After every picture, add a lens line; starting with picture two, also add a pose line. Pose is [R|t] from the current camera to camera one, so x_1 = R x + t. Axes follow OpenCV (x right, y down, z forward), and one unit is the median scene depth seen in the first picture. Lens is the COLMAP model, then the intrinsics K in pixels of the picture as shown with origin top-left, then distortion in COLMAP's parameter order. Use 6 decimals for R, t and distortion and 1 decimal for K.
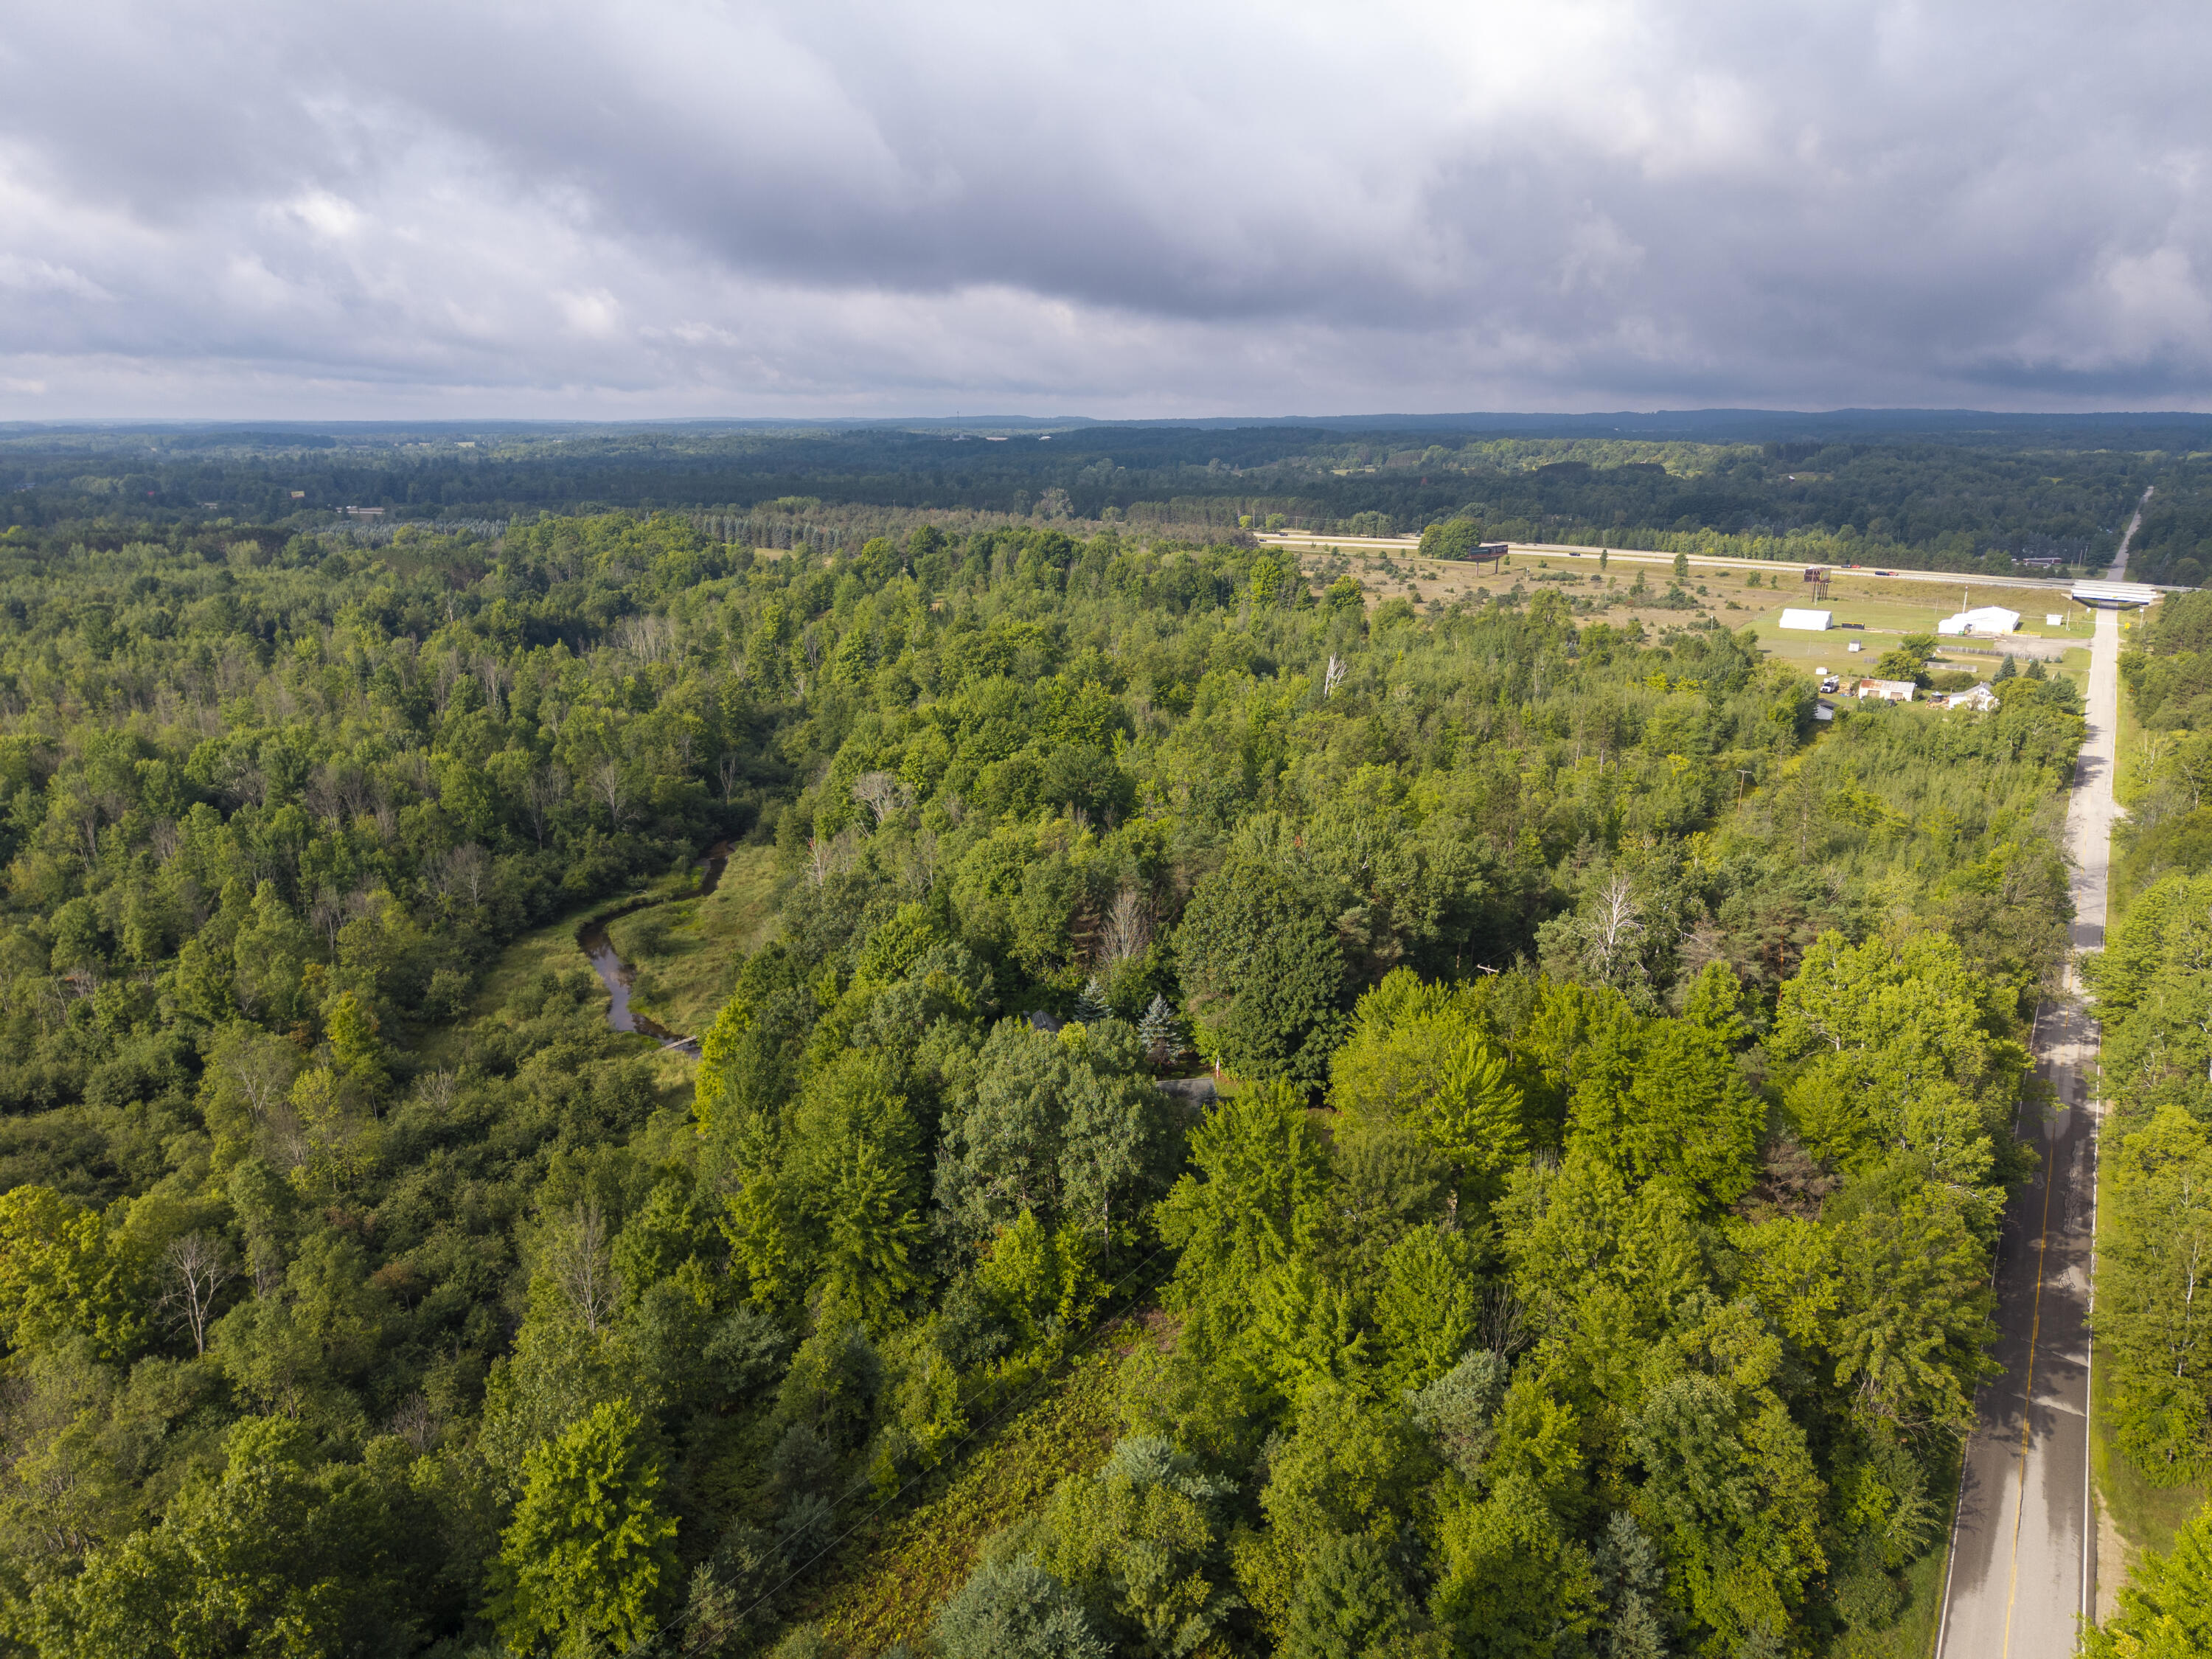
lens RADIAL K [[1476.9, 0, 1107.6], [0, 1476.9, 821.7], [0, 0, 1]] dist [0.033197, -0.036178]
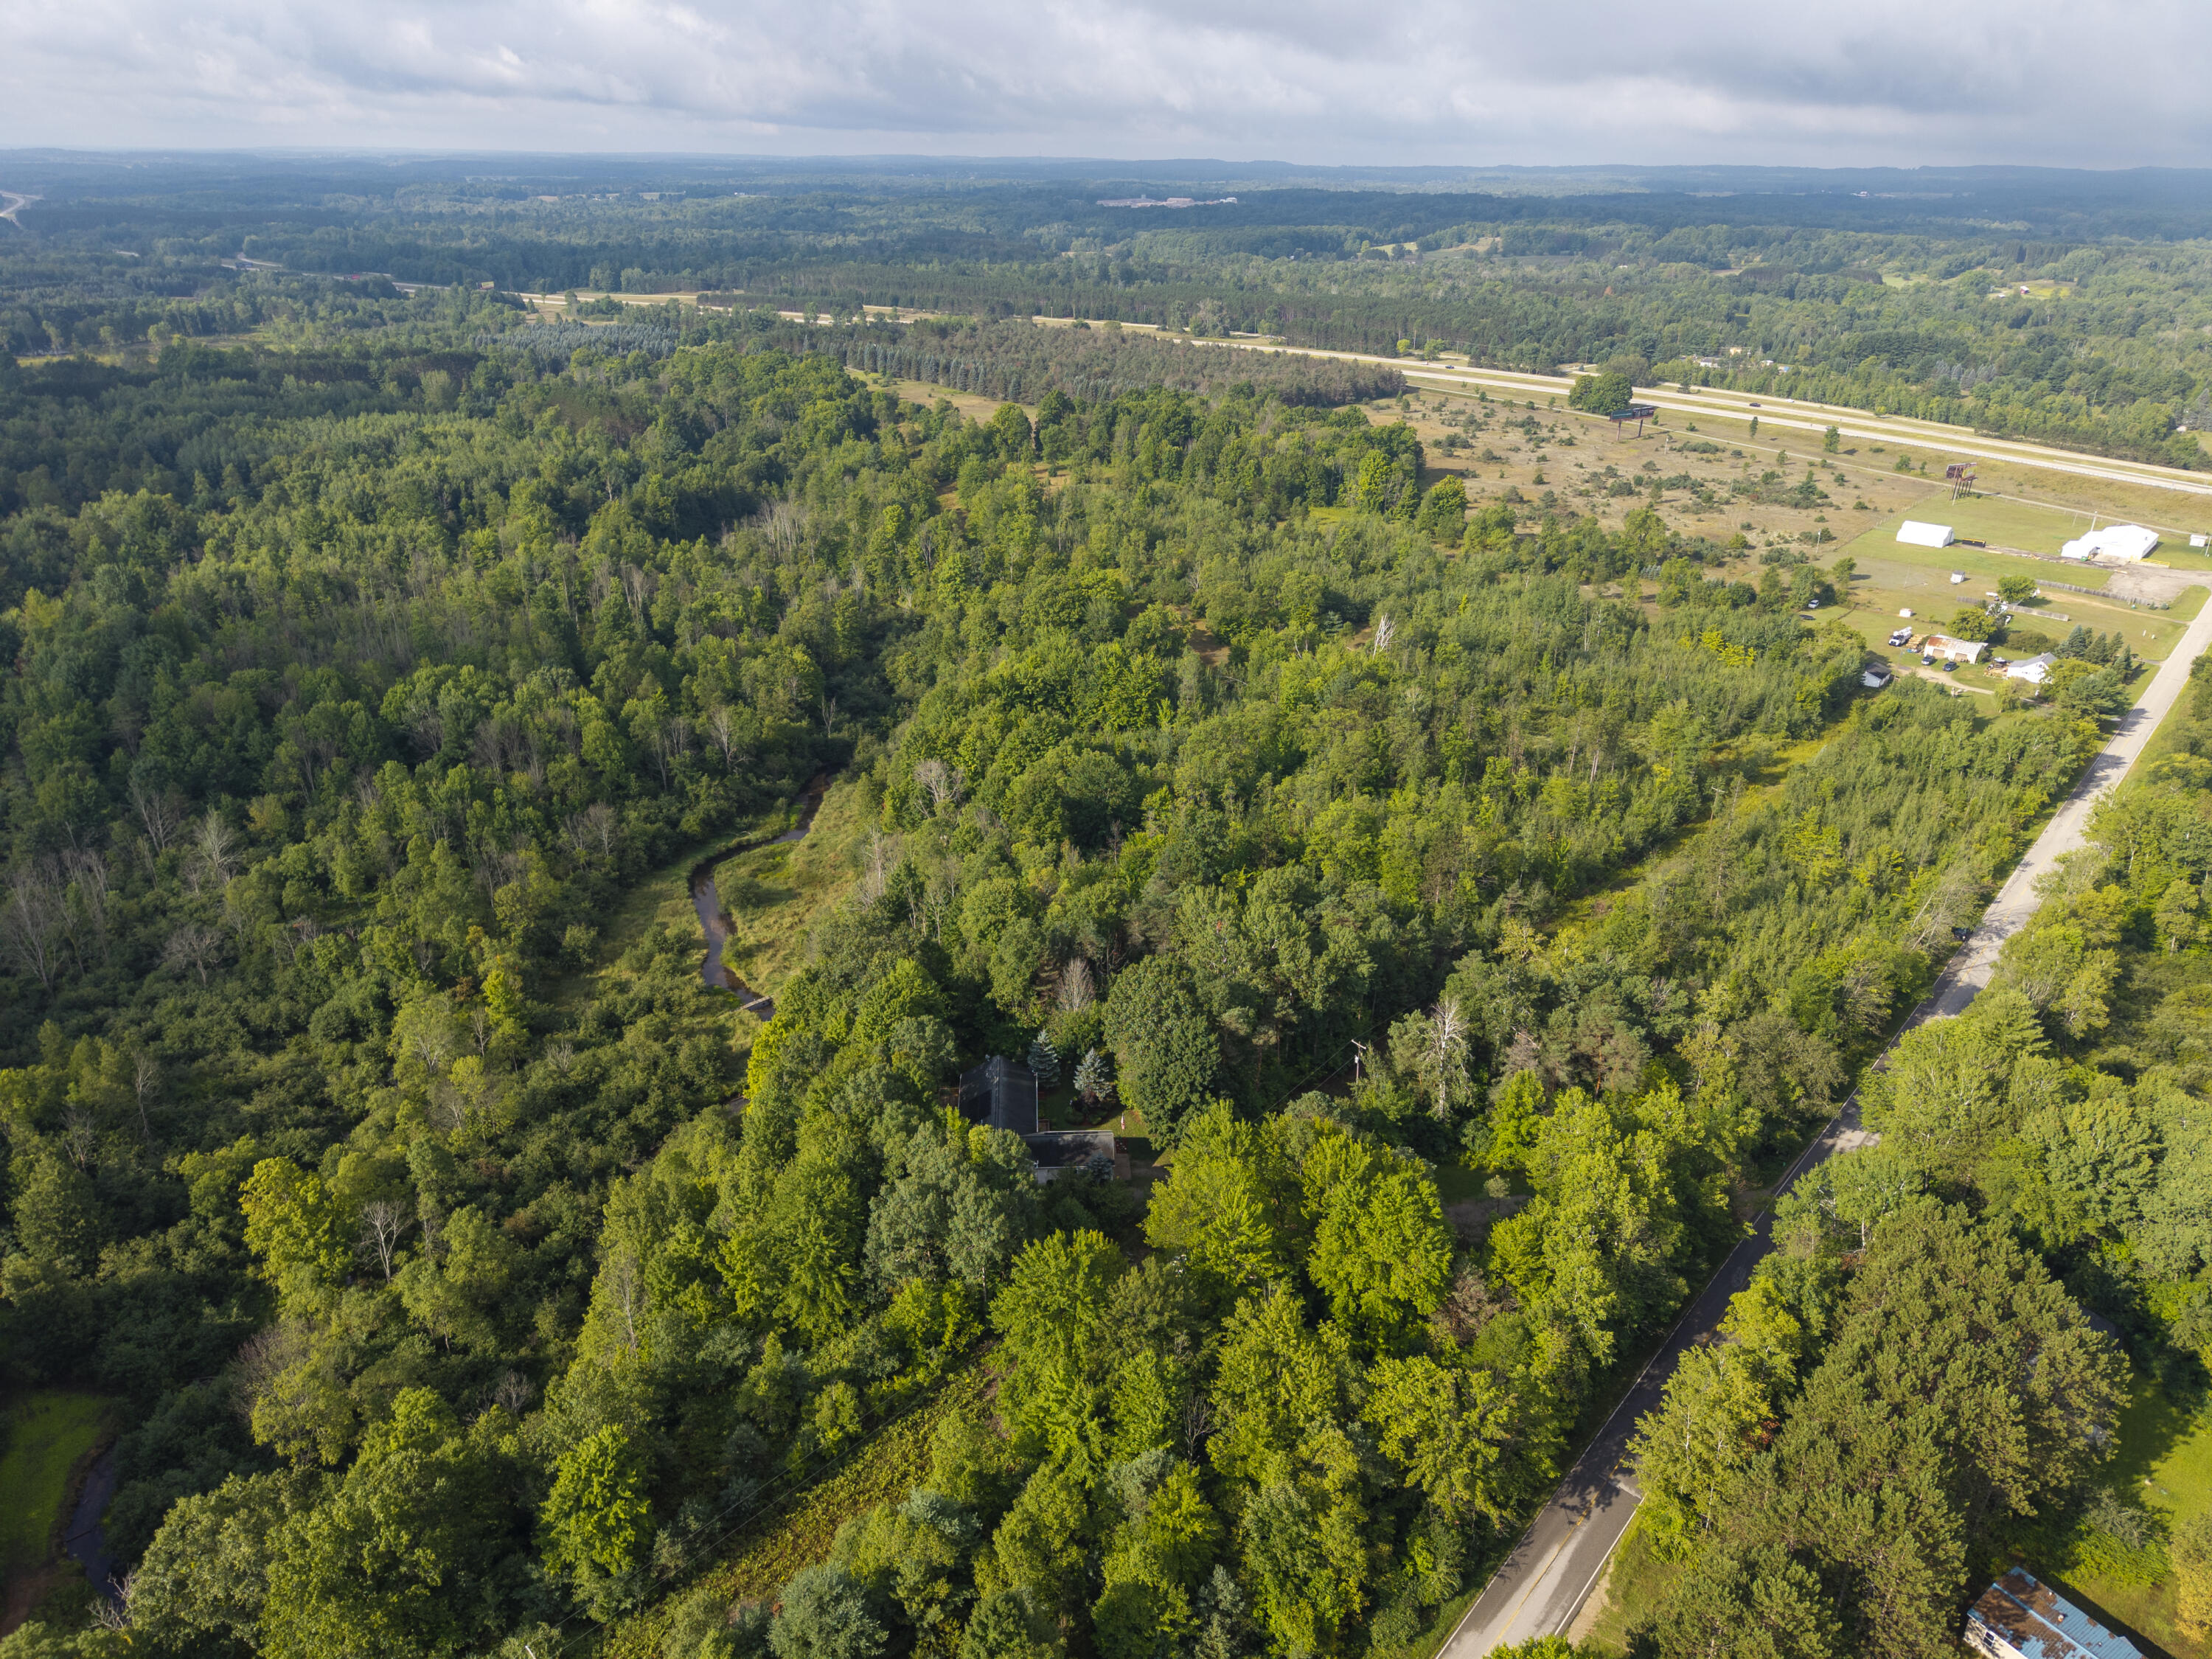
lens RADIAL K [[1476.9, 0, 1107.6], [0, 1476.9, 821.7], [0, 0, 1]] dist [0.033197, -0.036178]
pose [[0.992169, 0.062198, -0.108316, 0.175021], [-0.044493, 0.986305, 0.158816, -0.281304], [0.116711, -0.152753, 0.981349, -0.221140]]
